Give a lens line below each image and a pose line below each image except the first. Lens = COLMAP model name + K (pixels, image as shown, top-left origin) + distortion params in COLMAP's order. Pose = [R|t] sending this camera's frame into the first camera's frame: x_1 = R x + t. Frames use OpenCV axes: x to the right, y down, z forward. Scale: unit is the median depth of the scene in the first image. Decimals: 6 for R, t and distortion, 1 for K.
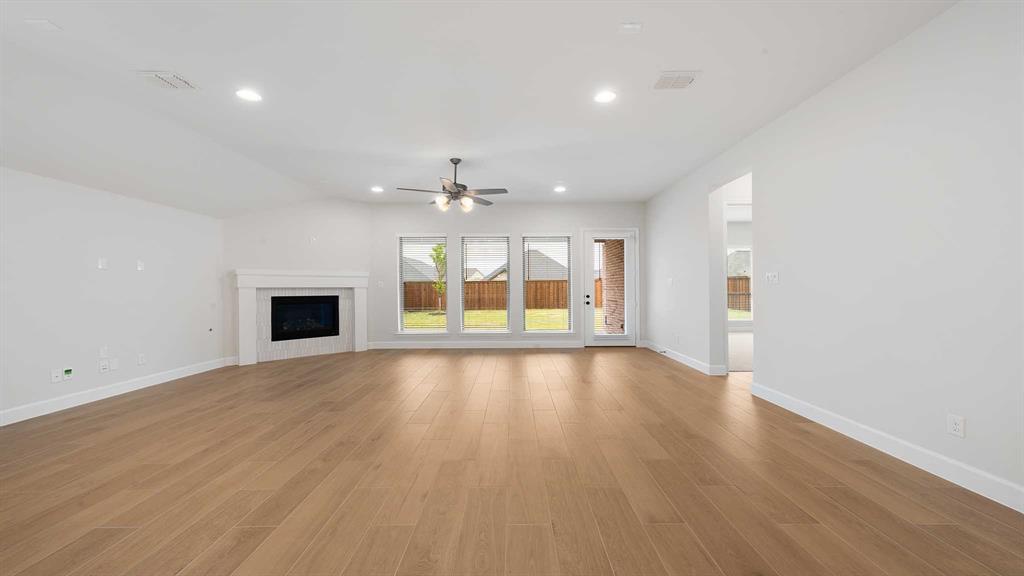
lens RADIAL K [[402.7, 0, 517.7], [0, 402.7, 286.0], [0, 0, 1]] dist [0.001070, -0.000023]
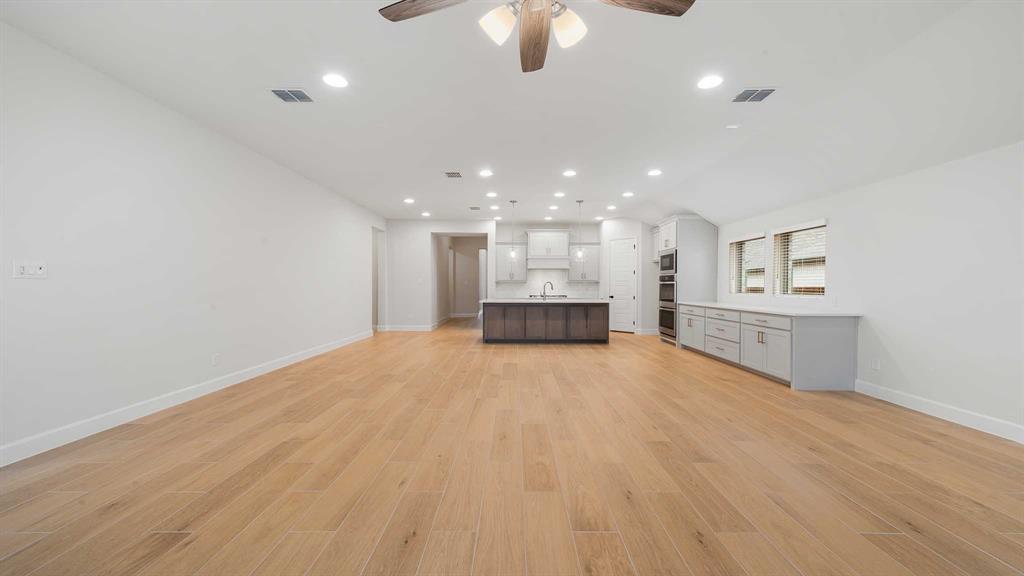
lens RADIAL K [[397.8, 0, 512.4], [0, 397.8, 297.2], [0, 0, 1]] dist [0.000609, -0.000002]
pose [[-0.999937, 0.001121, 0.011183, -0.110197], [0.001398, 0.999691, 0.024802, 0.007191], [-0.011152, 0.024816, -0.999630, 1.053888]]
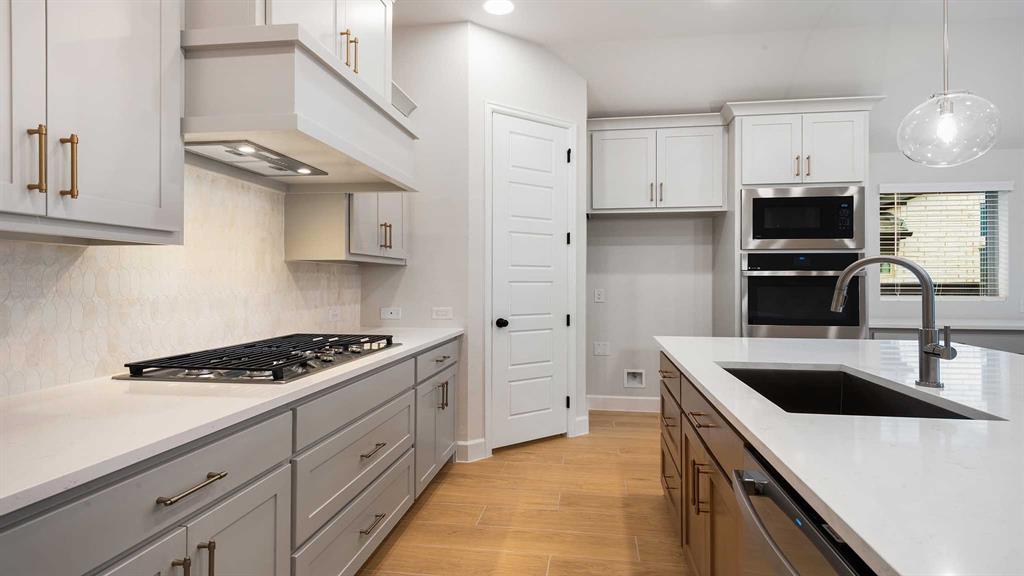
lens RADIAL K [[532.9, 0, 513.5], [0, 532.9, 275.3], [0, 0, 1]] dist [0.002300, 0.000293]
pose [[-0.150319, -0.005905, -0.988620, 0.072528], [0.001855, 0.999979, -0.006255, -0.001073], [0.988636, -0.002774, -0.150305, -0.415001]]
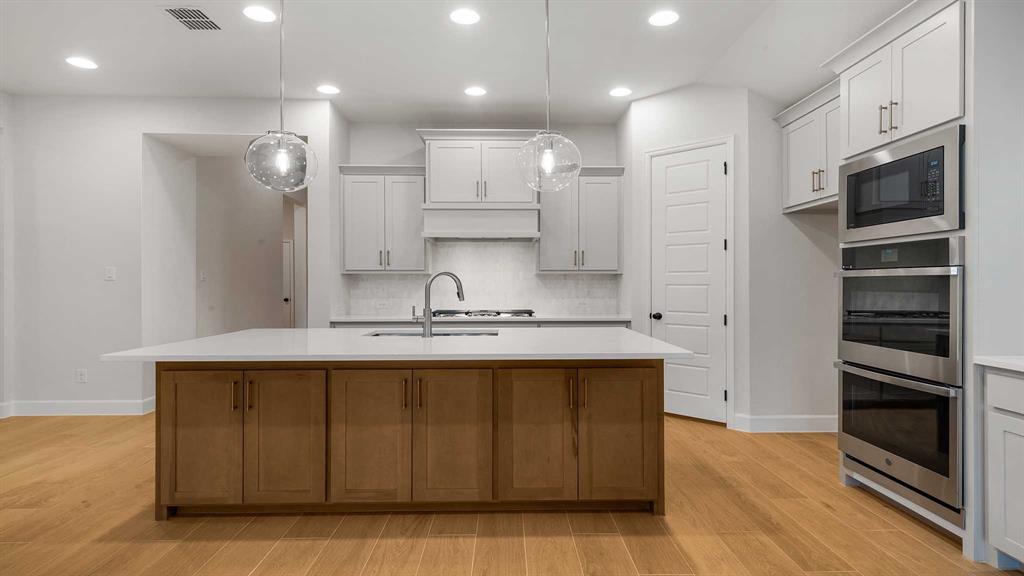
lens RADIAL K [[549.1, 0, 515.1], [0, 549.1, 285.5], [0, 0, 1]] dist [0.005205, 0.000403]
pose [[-0.999800, 0.005505, -0.019244, -0.271939], [0.005489, 0.999985, 0.000857, 0.001637], [0.019248, 0.000752, -0.999814, 0.245563]]
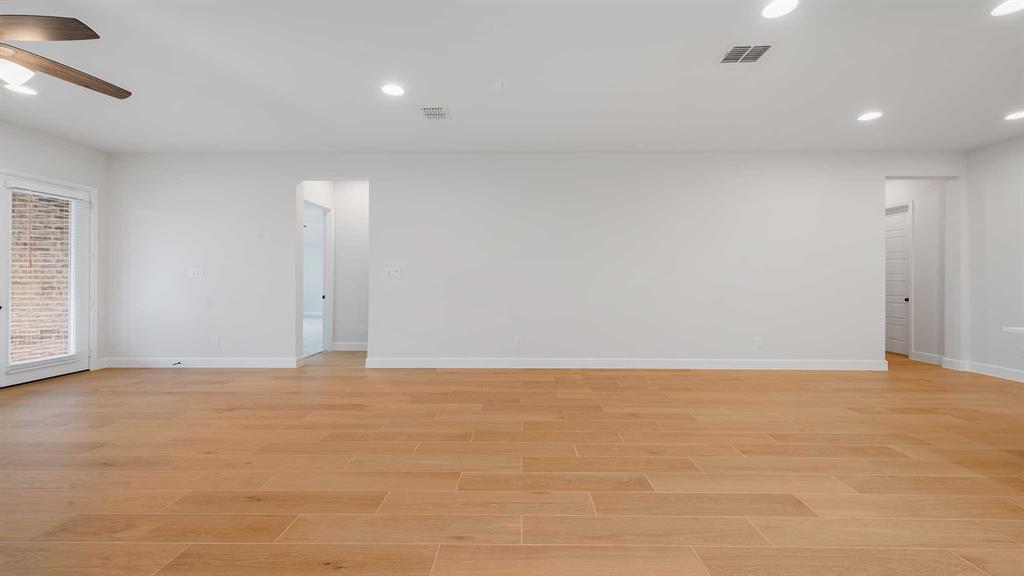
lens RADIAL K [[402.7, 0, 517.7], [0, 402.7, 286.0], [0, 0, 1]] dist [0.001070, -0.000023]
pose [[0.017444, -0.013761, 0.999753, -0.422381], [-0.005703, 0.999888, 0.013863, 0.002364], [-0.999832, -0.005943, 0.017363, 0.365263]]
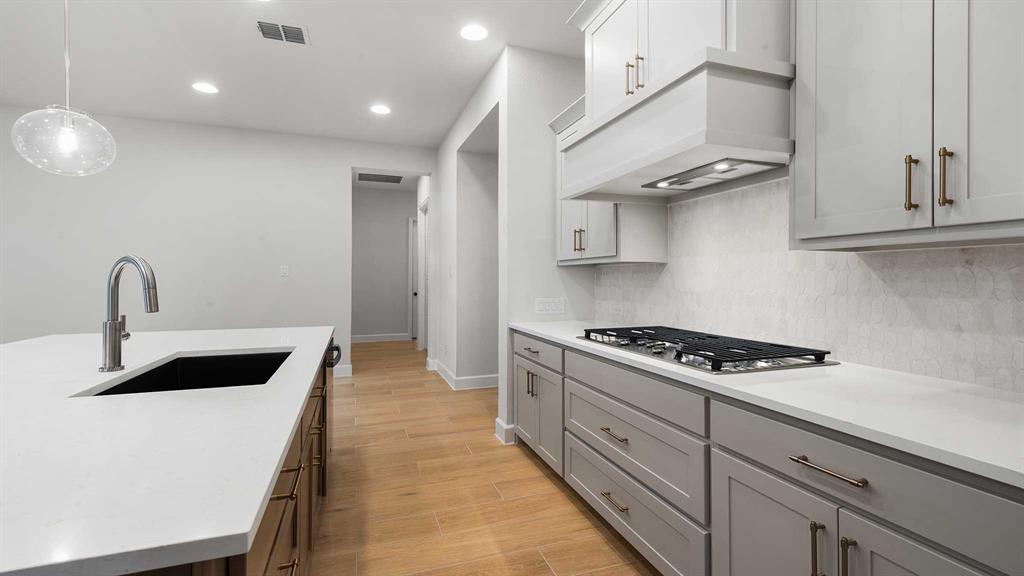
lens RADIAL K [[457.2, 0, 512.0], [0, 457.2, 288.0], [0, 0, 1]] dist [0.002628, 0.000047]
pose [[-0.320216, -0.015128, 0.947224, -0.507330], [-0.003225, 0.999884, 0.014879, 0.001190], [-0.947339, 0.001710, -0.320228, -0.381869]]
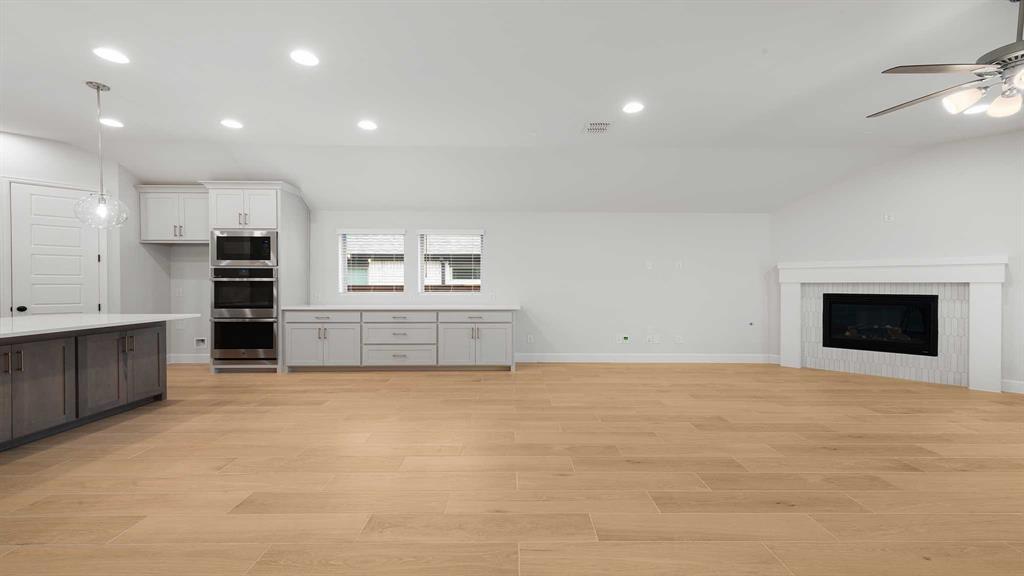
lens RADIAL K [[402.7, 0, 517.7], [0, 402.7, 286.0], [0, 0, 1]] dist [0.001070, -0.000023]
pose [[0.004583, 0.009570, -0.999944, 0.238334], [0.002906, 0.999950, 0.009583, 0.000667], [0.999985, -0.002949, 0.004555, 0.365943]]
